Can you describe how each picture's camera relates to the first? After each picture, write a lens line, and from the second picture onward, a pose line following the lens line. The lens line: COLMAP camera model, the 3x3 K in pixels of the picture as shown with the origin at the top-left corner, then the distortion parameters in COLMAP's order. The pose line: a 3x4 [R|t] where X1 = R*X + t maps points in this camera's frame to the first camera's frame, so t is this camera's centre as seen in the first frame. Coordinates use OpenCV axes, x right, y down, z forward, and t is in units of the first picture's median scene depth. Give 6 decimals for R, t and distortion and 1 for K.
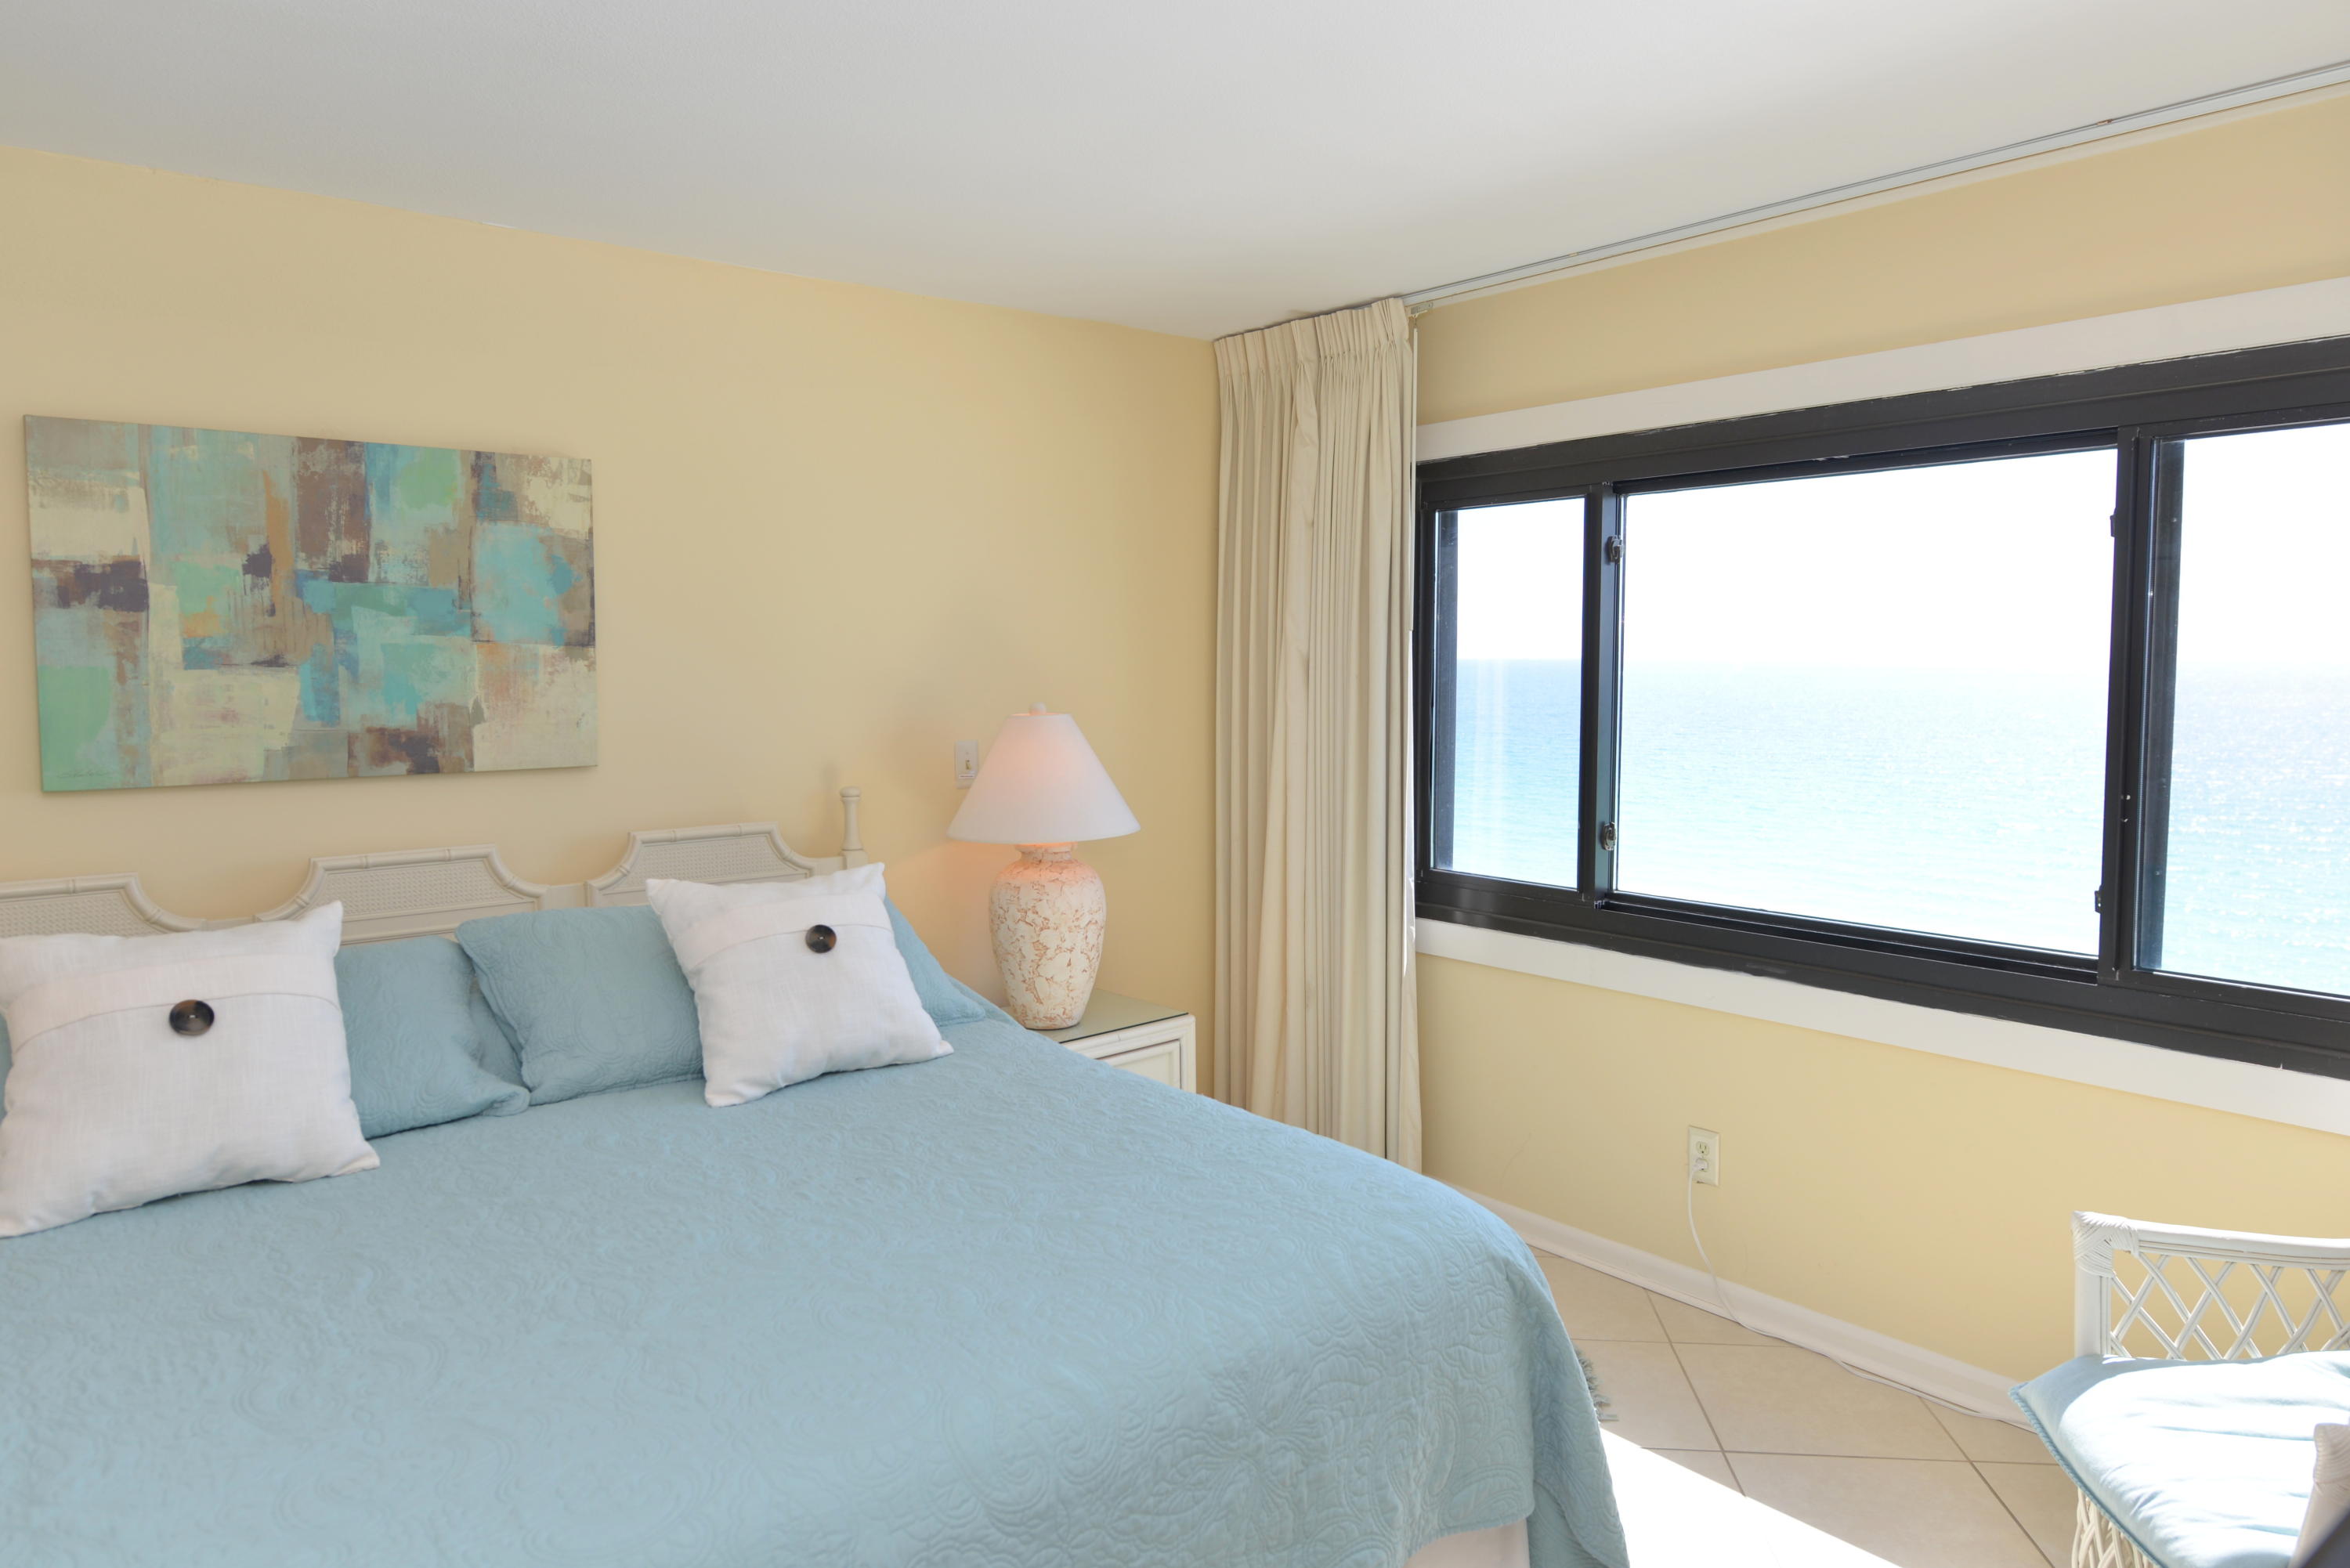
lens RADIAL K [[1426.5, 0, 1175.0], [0, 1426.5, 784.0], [0, 0, 1]] dist [-0.028043, -0.002337]
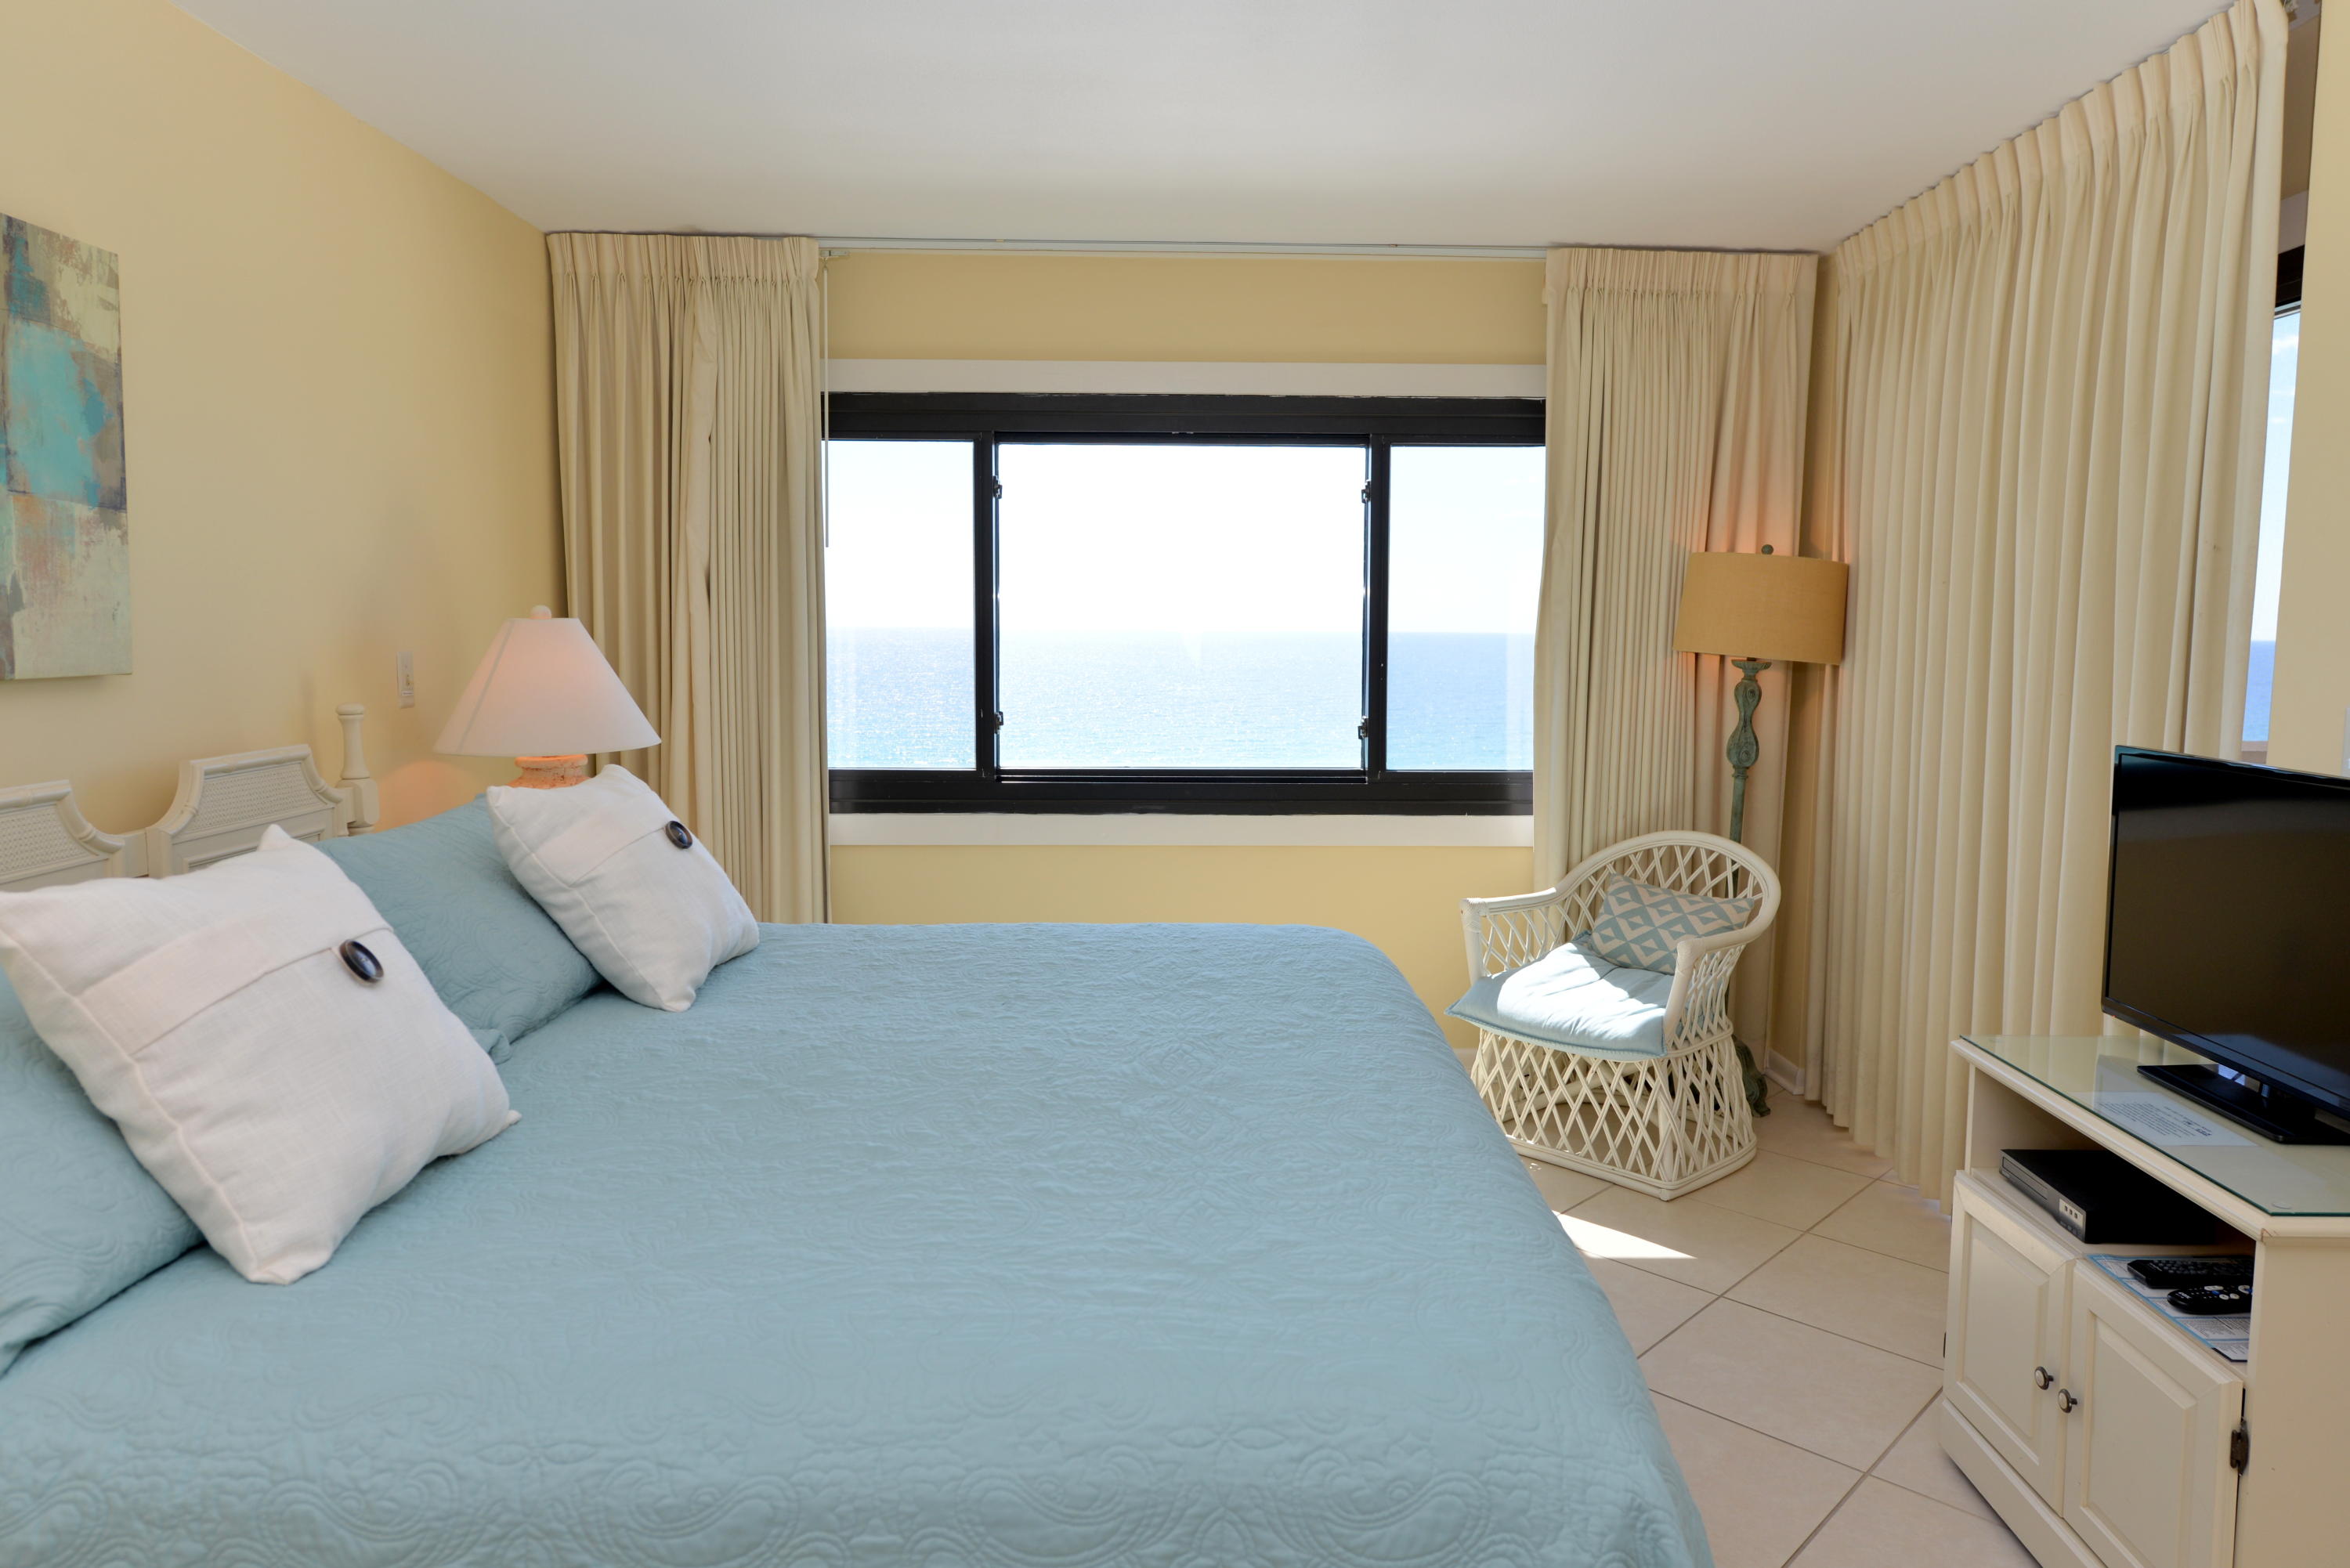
lens RADIAL K [[1426.5, 0, 1175.0], [0, 1426.5, 784.0], [0, 0, 1]] dist [-0.028043, -0.002337]
pose [[0.633976, -0.079115, 0.769295, -0.647926], [0.057721, 0.996820, 0.054946, 0.036386], [-0.771195, 0.009570, 0.636527, 0.122591]]
